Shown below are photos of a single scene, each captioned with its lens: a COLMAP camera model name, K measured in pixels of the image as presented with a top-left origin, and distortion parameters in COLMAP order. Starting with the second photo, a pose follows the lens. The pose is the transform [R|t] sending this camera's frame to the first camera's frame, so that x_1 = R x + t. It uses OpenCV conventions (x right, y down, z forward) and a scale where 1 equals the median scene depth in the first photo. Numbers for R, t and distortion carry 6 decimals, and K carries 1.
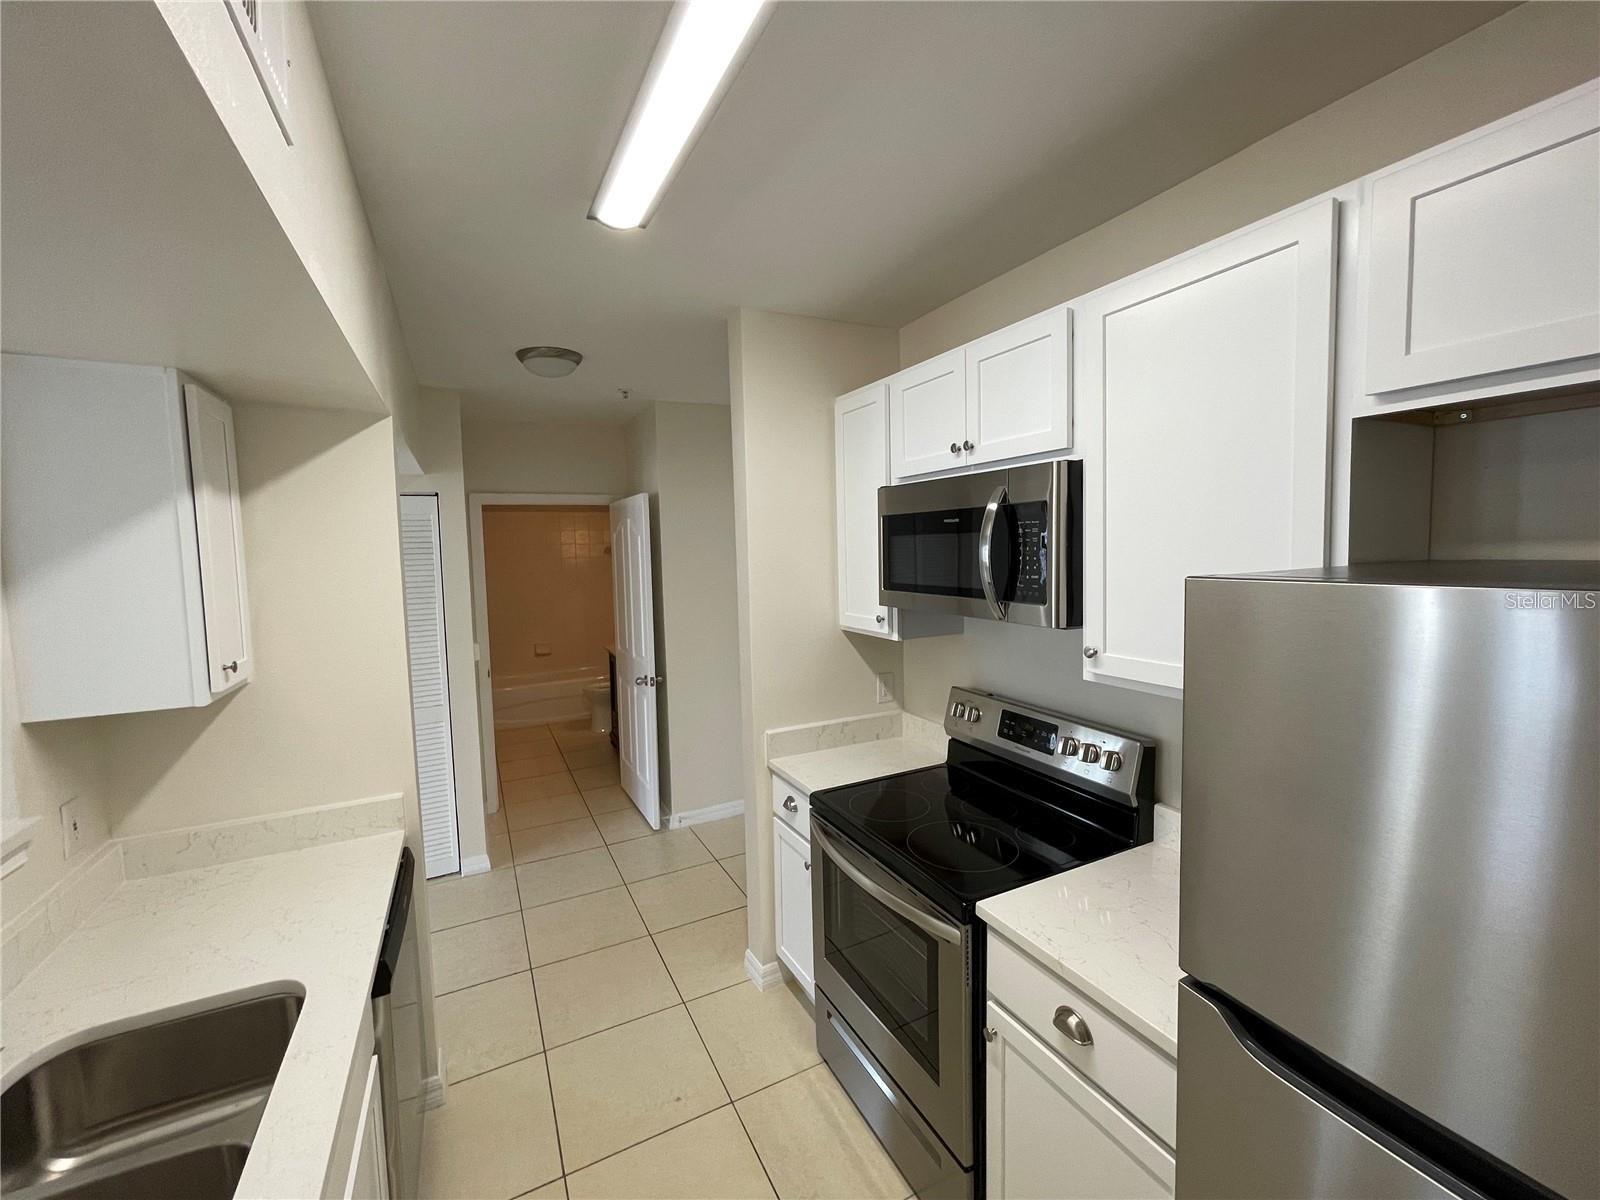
lens RADIAL K [[652.2, 0, 792.9], [0, 652.2, 593.7], [0, 0, 1]] dist [-0.002144, -0.000453]
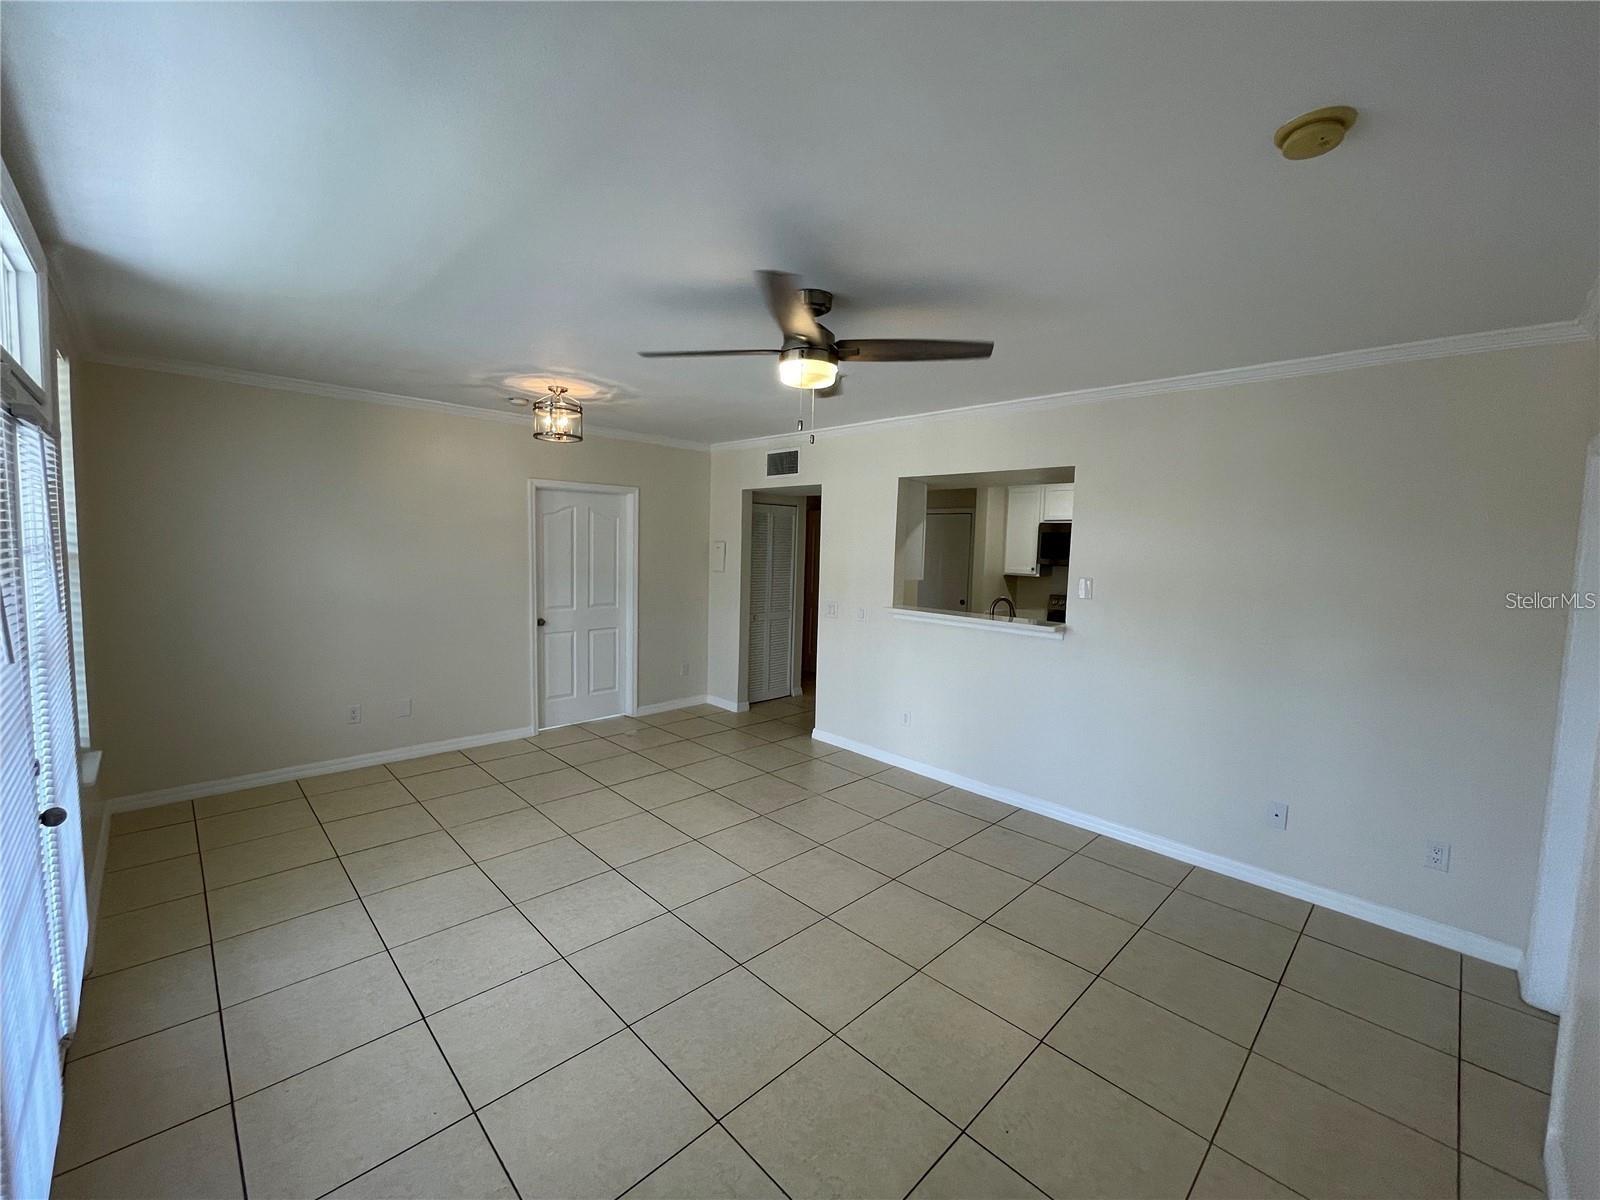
lens RADIAL K [[638.3, 0, 800.4], [0, 638.3, 624.2], [0, 0, 1]] dist [-0.028585, 0.000139]
pose [[0.951450, 0.009777, 0.307649, -1.821597], [-0.027192, 0.998257, 0.052371, 0.176213], [-0.306601, -0.058193, 0.950058, -1.447933]]
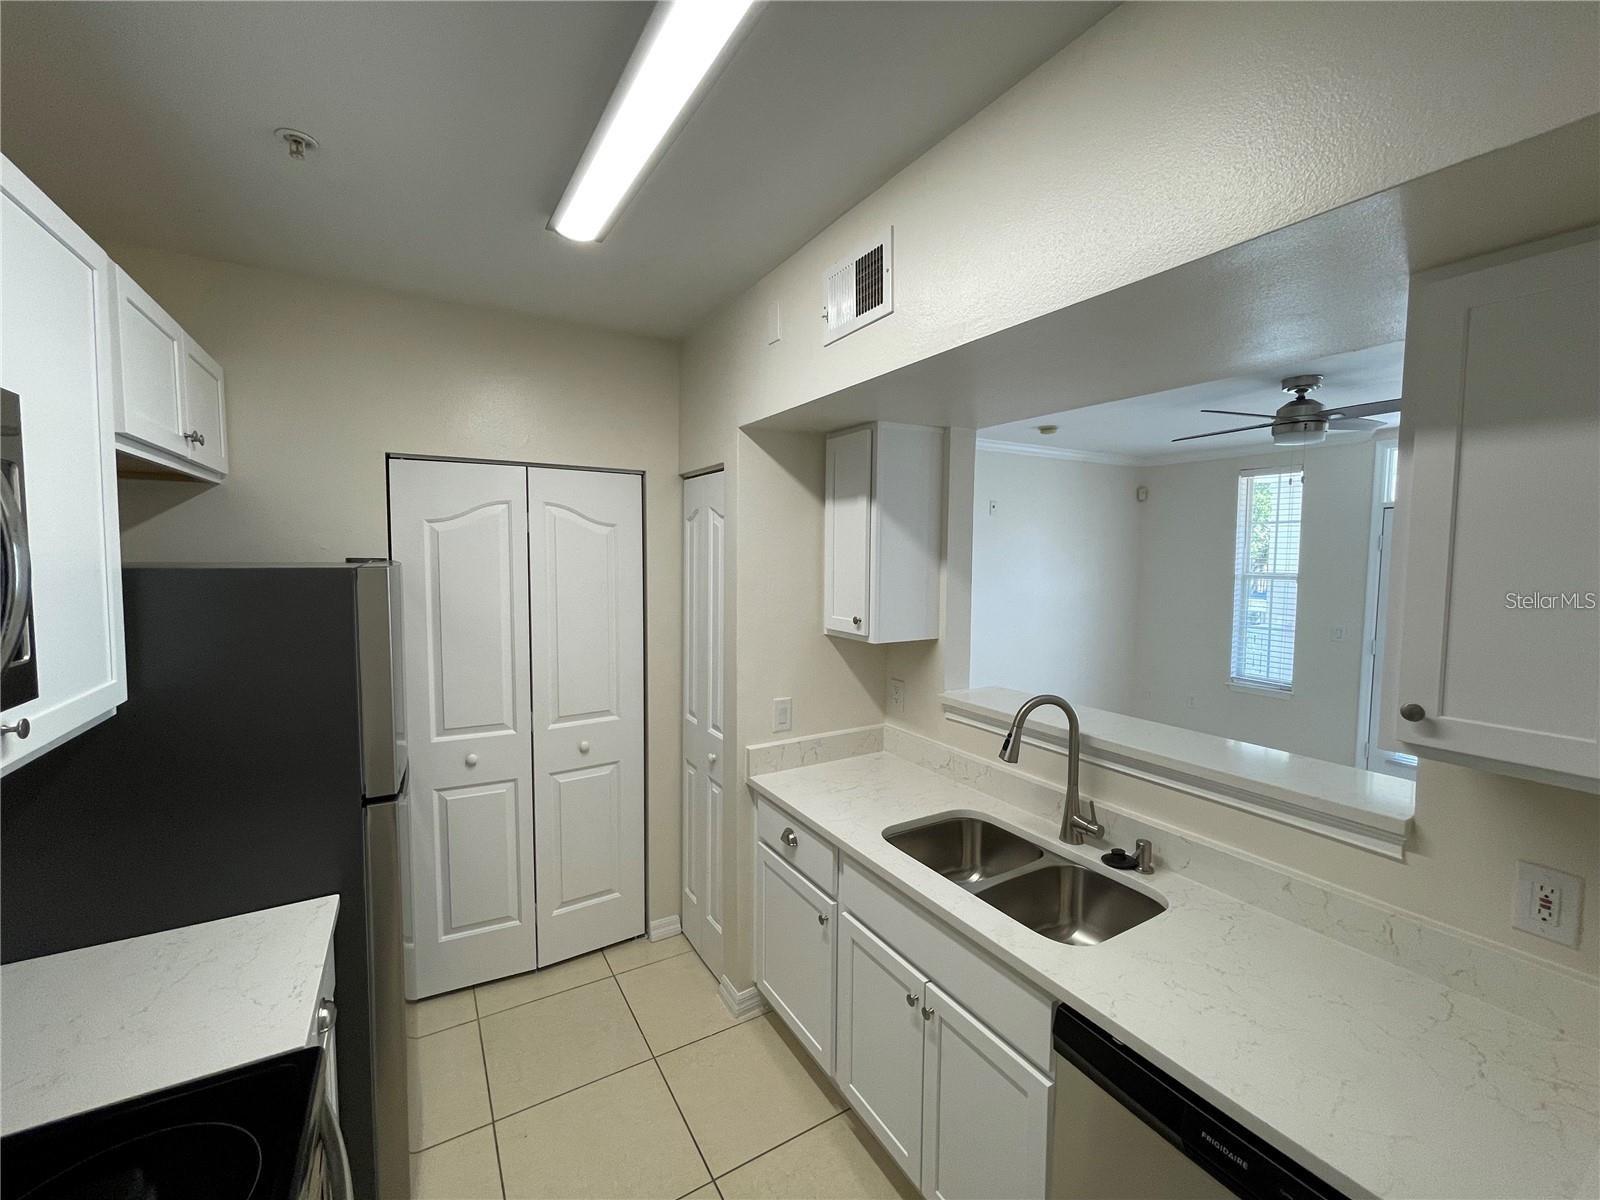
lens RADIAL K [[649.8, 0, 792.5], [0, 649.8, 593.8], [0, 0, 1]] dist [-0.003418, 0.000590]
pose [[-0.997715, 0.024101, -0.063113, -0.153787], [0.015150, 0.990227, 0.138640, -0.075199], [0.065837, 0.137367, -0.988330, 1.165671]]
